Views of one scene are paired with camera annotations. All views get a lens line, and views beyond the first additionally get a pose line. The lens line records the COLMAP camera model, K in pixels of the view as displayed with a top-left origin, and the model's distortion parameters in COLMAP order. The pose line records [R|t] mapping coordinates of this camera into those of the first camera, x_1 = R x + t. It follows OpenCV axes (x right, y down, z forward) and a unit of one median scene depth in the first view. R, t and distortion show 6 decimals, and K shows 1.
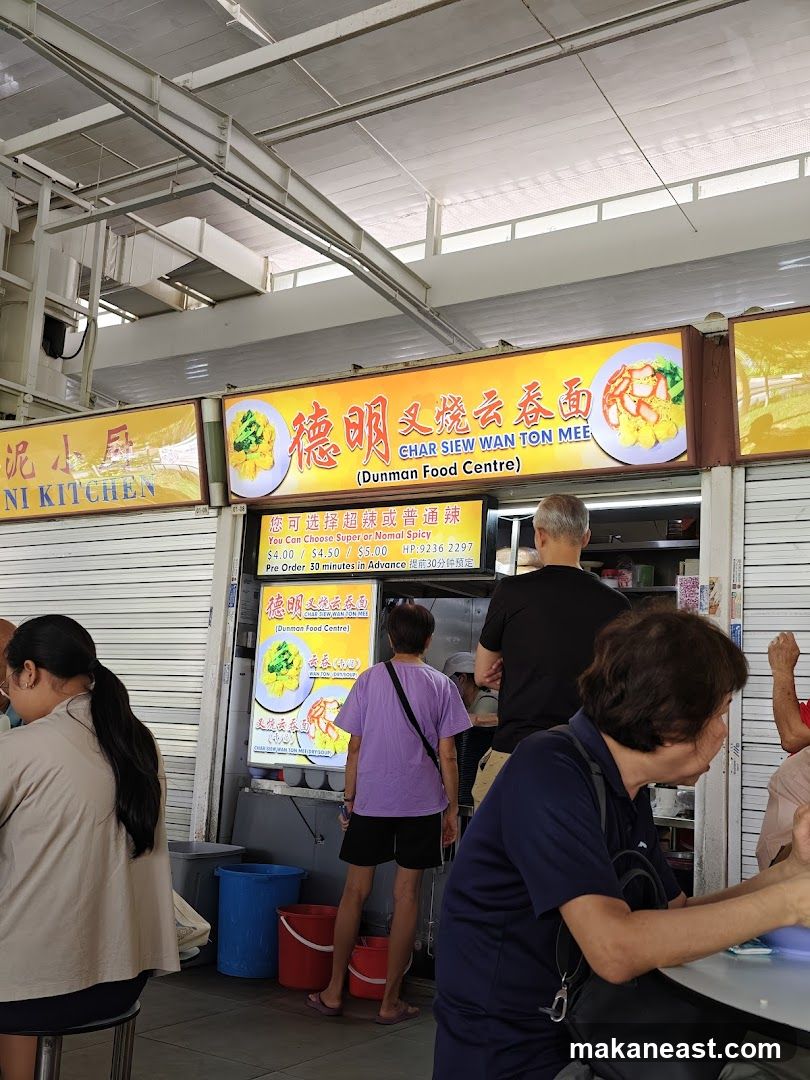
lens RADIAL K [[1074.8, 0, 406.3], [0, 1074.8, 536.5], [0, 0, 1]] dist [0.133727, 0.000000]
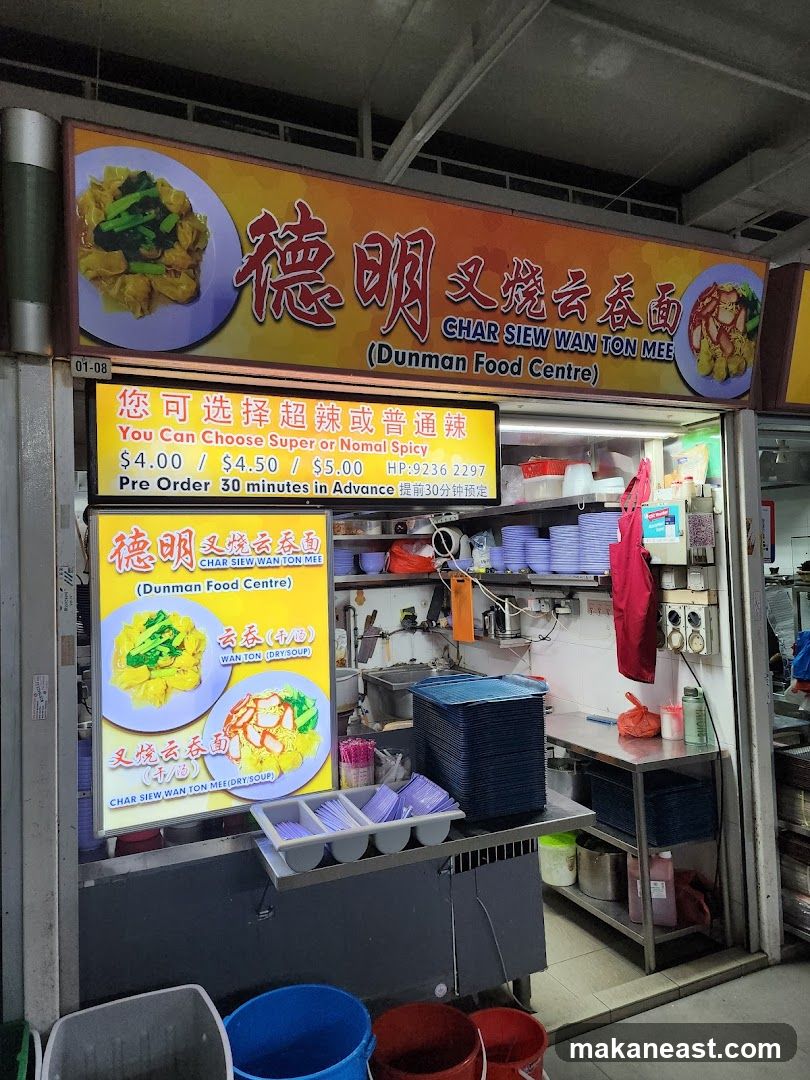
lens RADIAL K [[728.3, 0, 393.5], [0, 728.3, 535.5], [0, 0, 1]] dist [0.077223, -0.062438]
pose [[0.546721, -0.044467, 0.836133, -0.407367], [-0.080470, 0.991176, 0.105330, 0.005757], [-0.833439, -0.124870, 0.538318, 0.748098]]
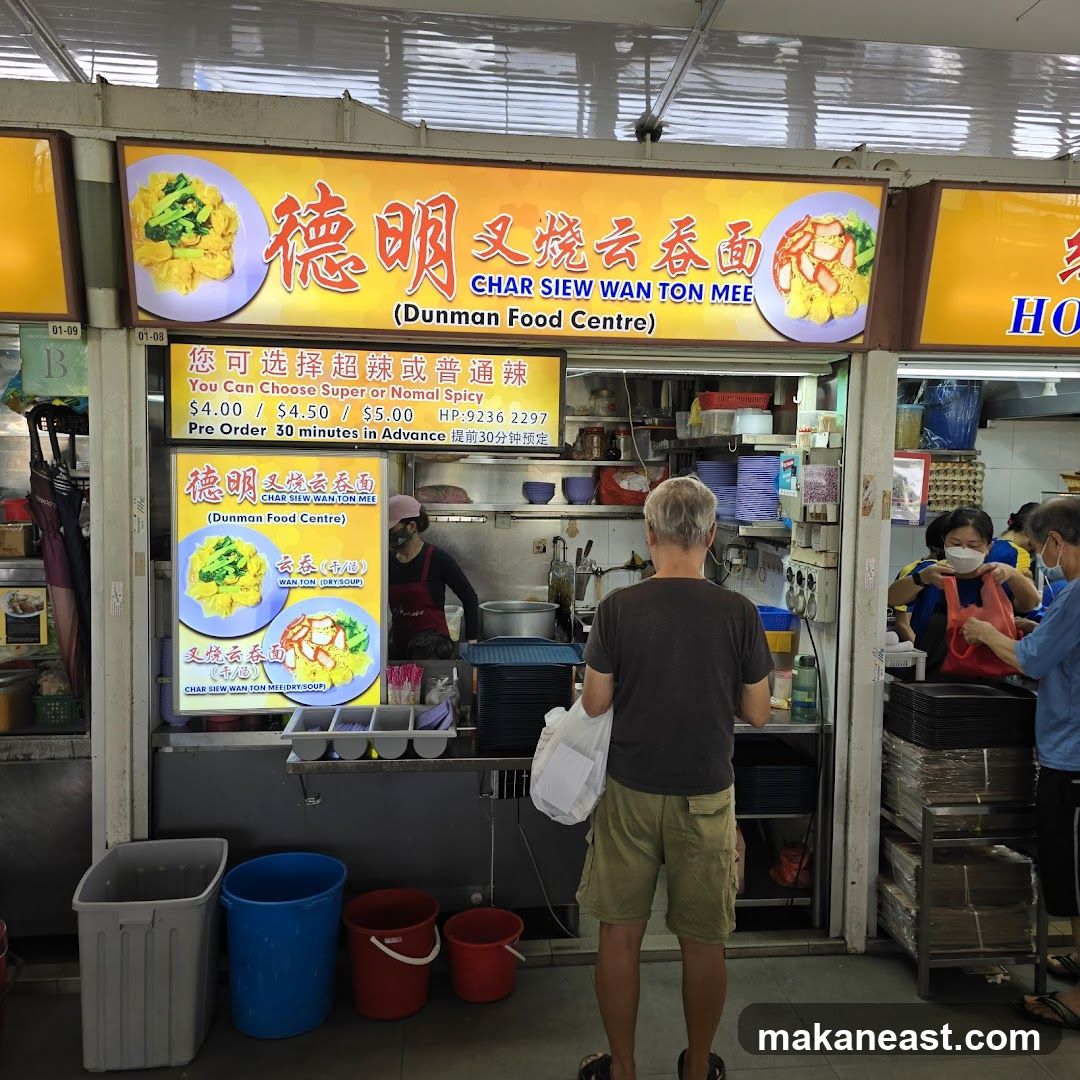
lens RADIAL K [[985.0, 0, 551.1], [0, 985.0, 525.0], [0, 0, 1]] dist [0.094428, -0.098052]
pose [[0.778489, -0.082358, 0.622231, -0.375429], [-0.080544, 0.970049, 0.229166, -0.076966], [-0.622469, -0.228521, 0.748539, 0.438401]]
